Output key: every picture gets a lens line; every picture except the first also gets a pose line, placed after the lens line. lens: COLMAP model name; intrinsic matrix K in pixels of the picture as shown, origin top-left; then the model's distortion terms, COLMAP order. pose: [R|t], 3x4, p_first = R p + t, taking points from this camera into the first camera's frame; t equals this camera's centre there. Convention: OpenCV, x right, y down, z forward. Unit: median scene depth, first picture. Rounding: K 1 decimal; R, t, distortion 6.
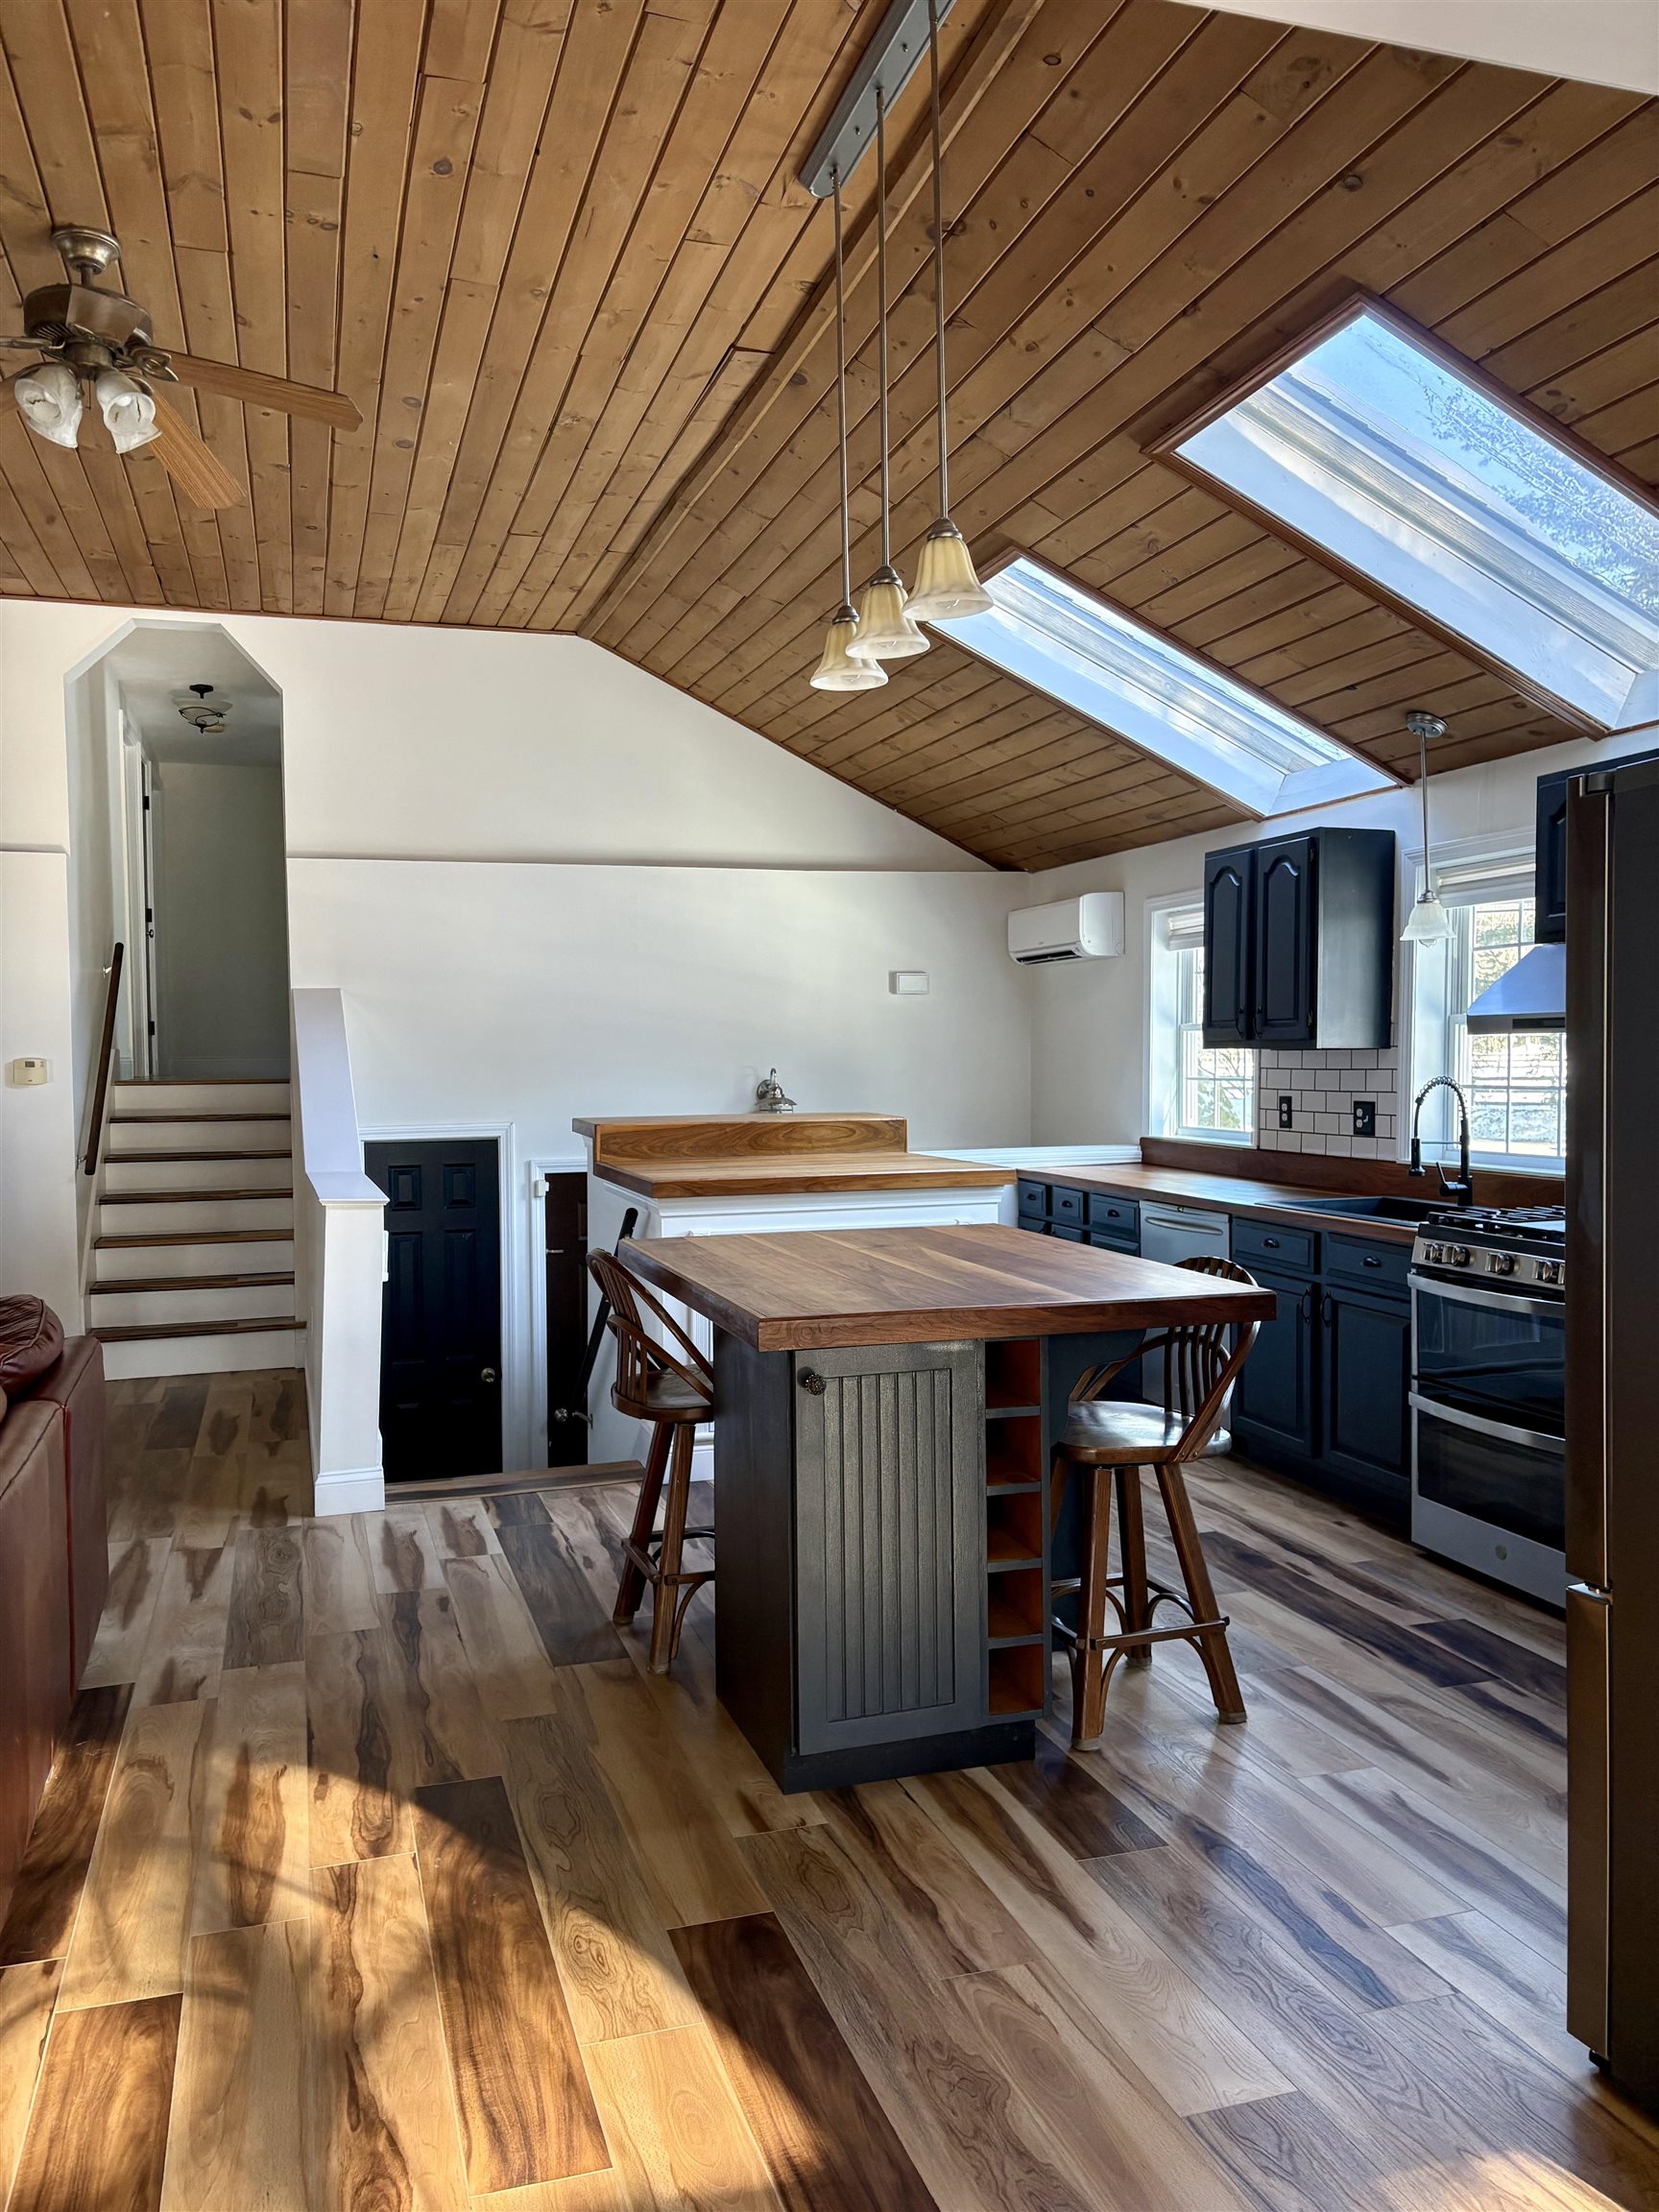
lens RADIAL K [[1672.9, 0, 822.6], [0, 1672.9, 1128.5], [0, 0, 1]] dist [0.040677, -0.040604]
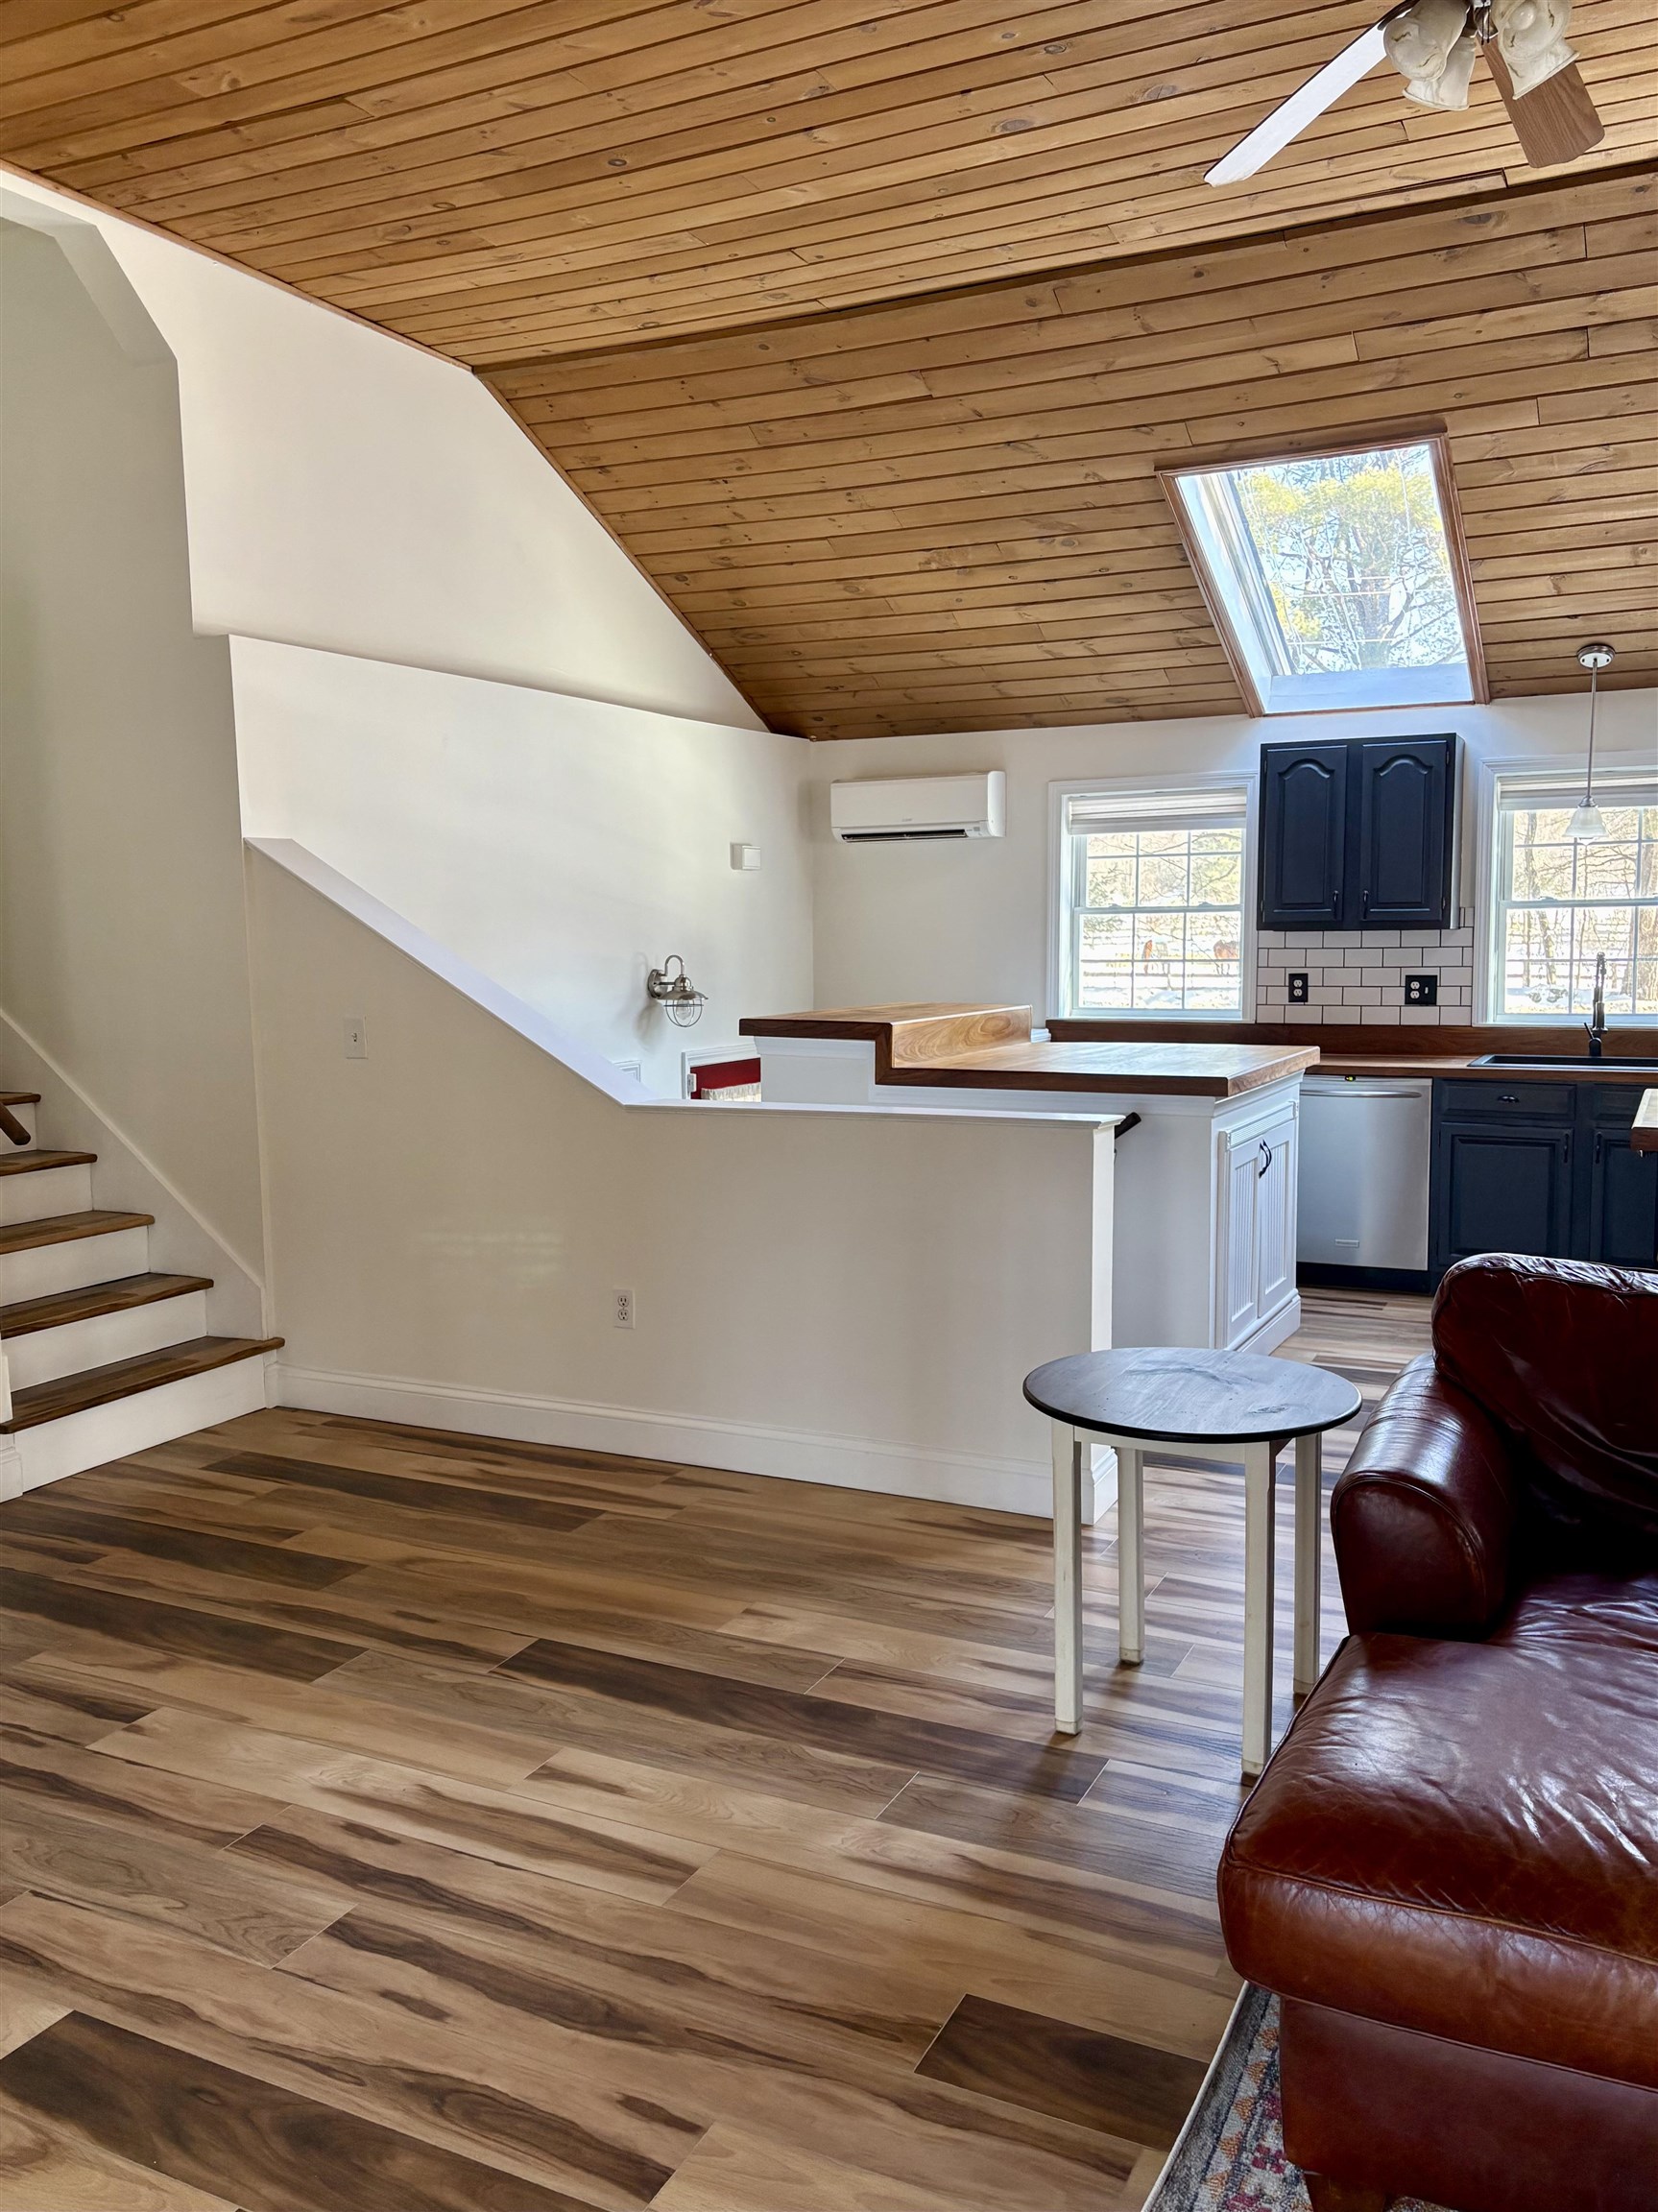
lens RADIAL K [[1755.1, 0, 820.6], [0, 1755.1, 1115.5], [0, 0, 1]] dist [0.080871, -0.100432]
pose [[0.697727, -0.073460, 0.712587, -0.958703], [0.036641, 0.997086, 0.066913, -0.019011], [-0.715426, -0.020577, 0.698385, 0.518027]]
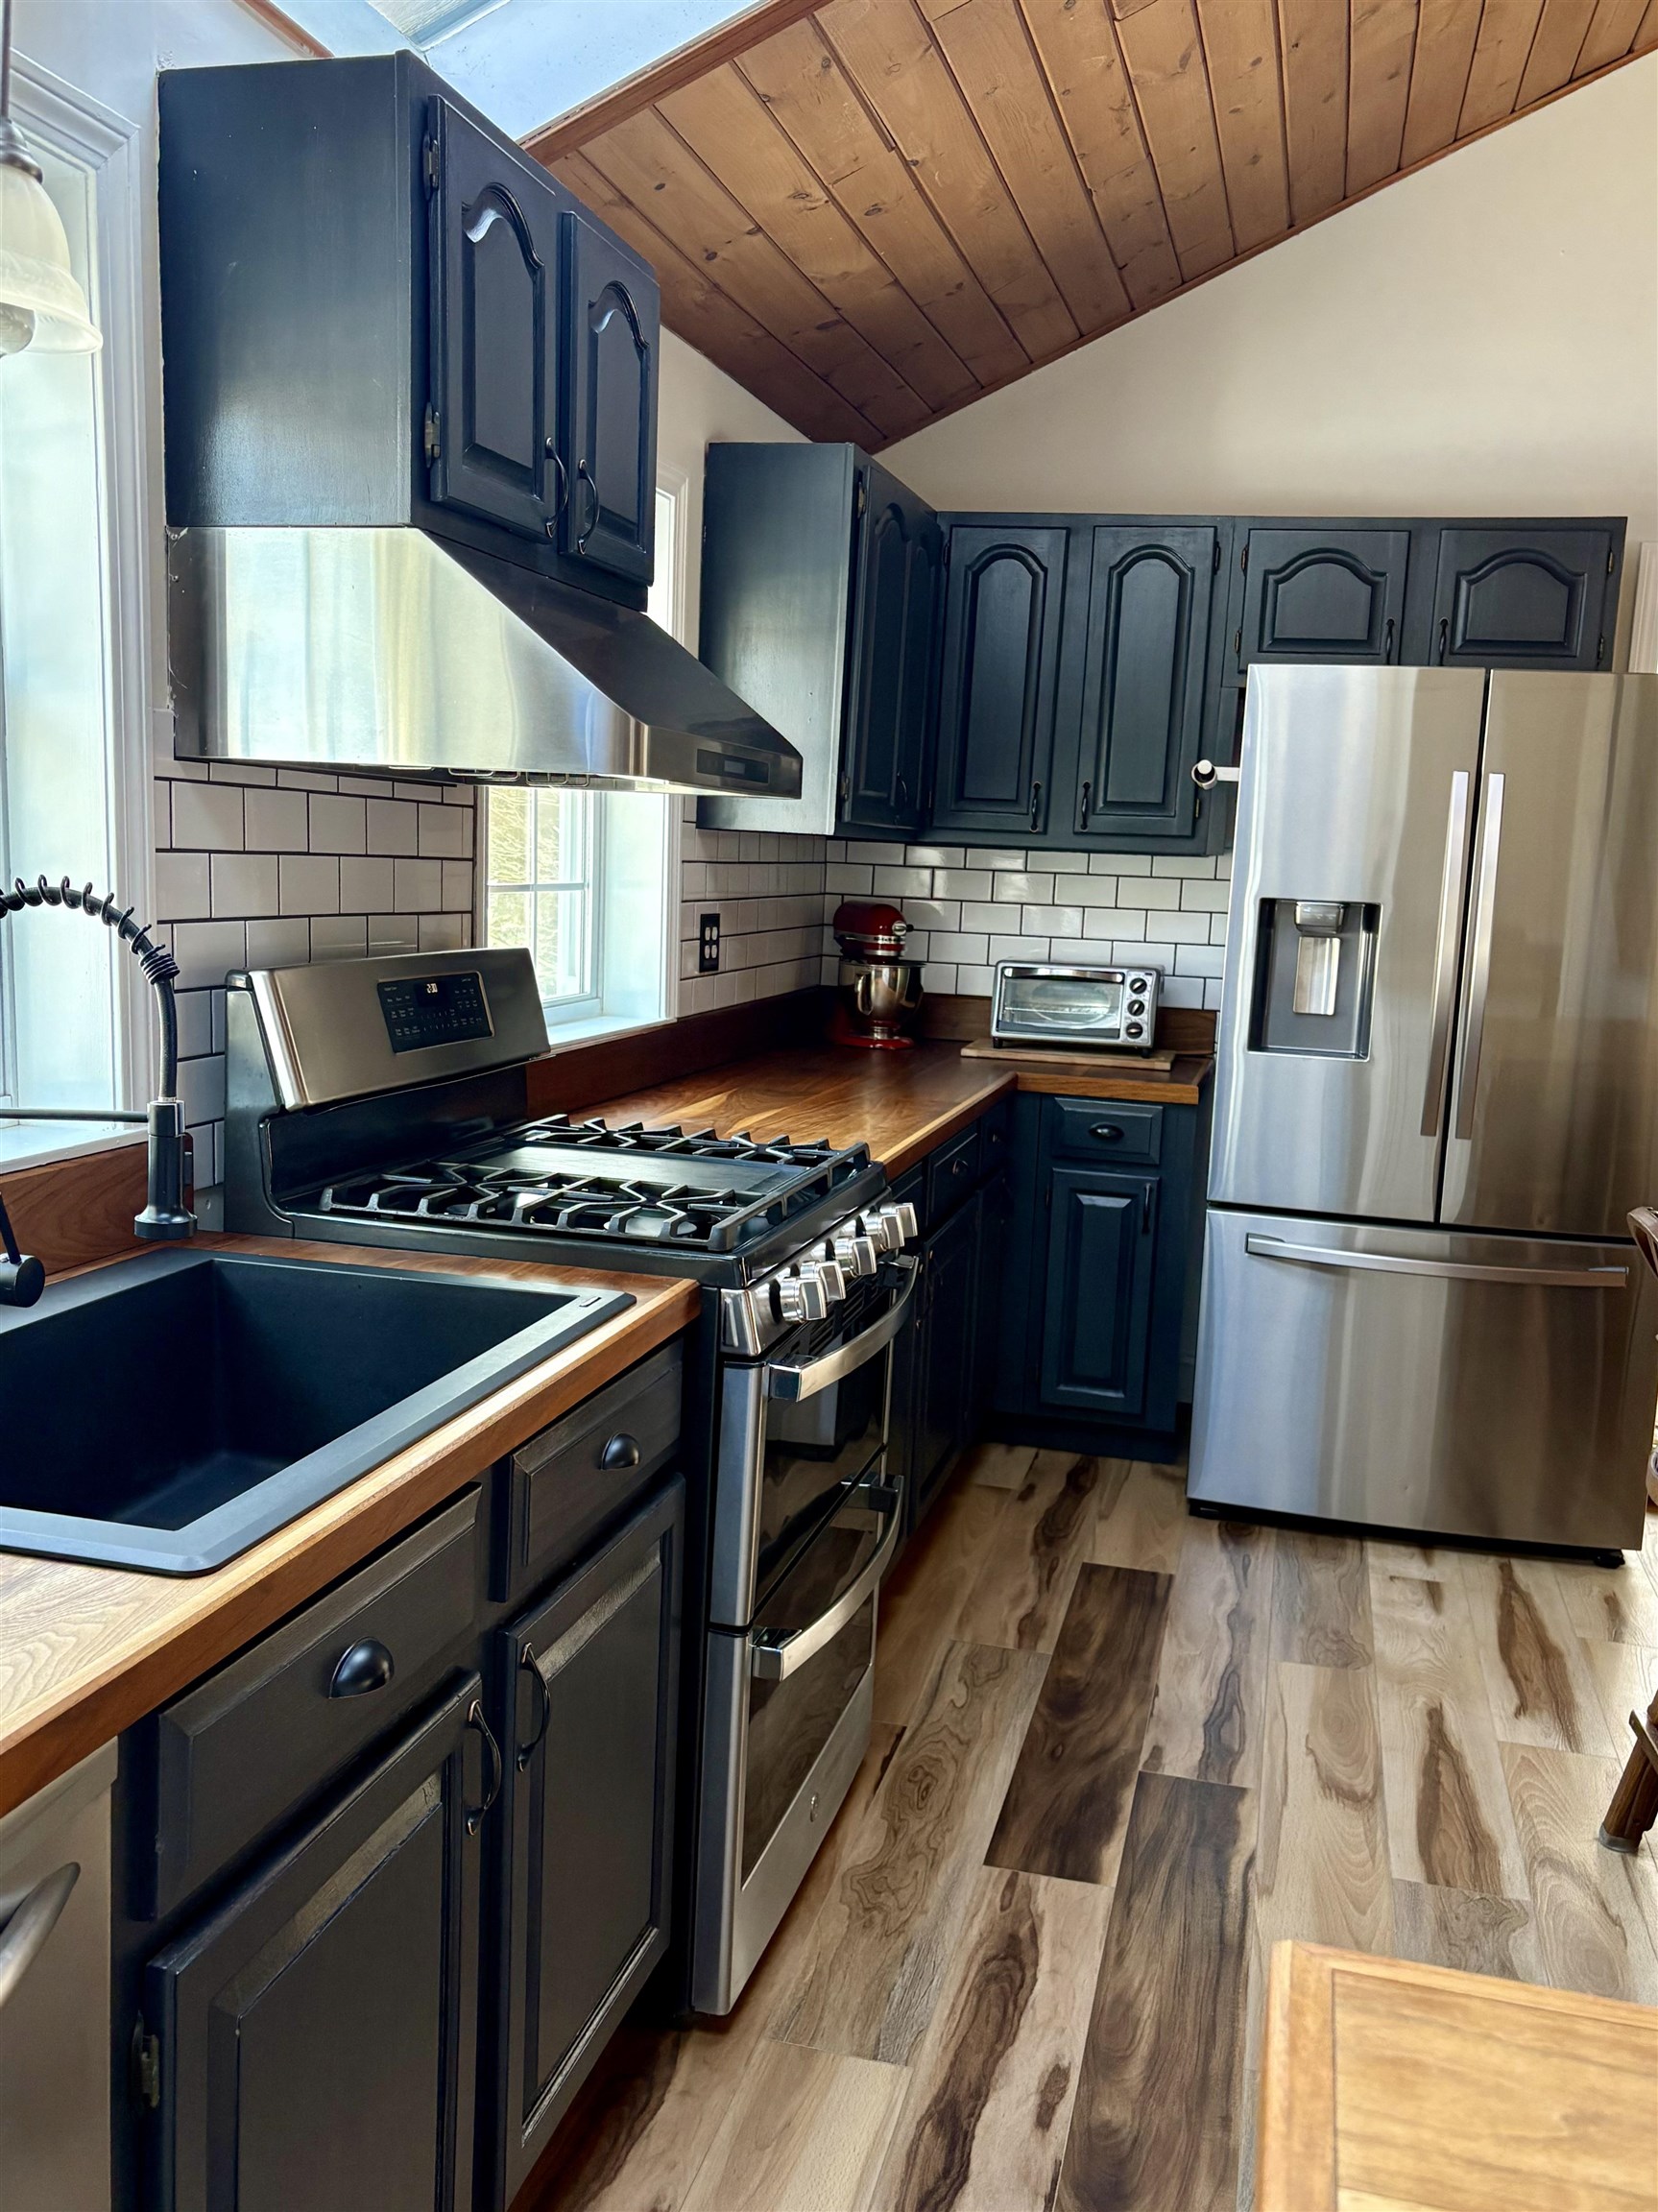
lens RADIAL K [[1944.1, 0, 824.0], [0, 1944.1, 1153.4], [0, 0, 1]] dist [0.009010, 0.003102]
pose [[-0.850228, -0.107717, 0.515277, 0.095683], [-0.010764, 0.982194, 0.187563, -0.048038], [-0.526305, 0.153924, -0.836248, 1.226839]]
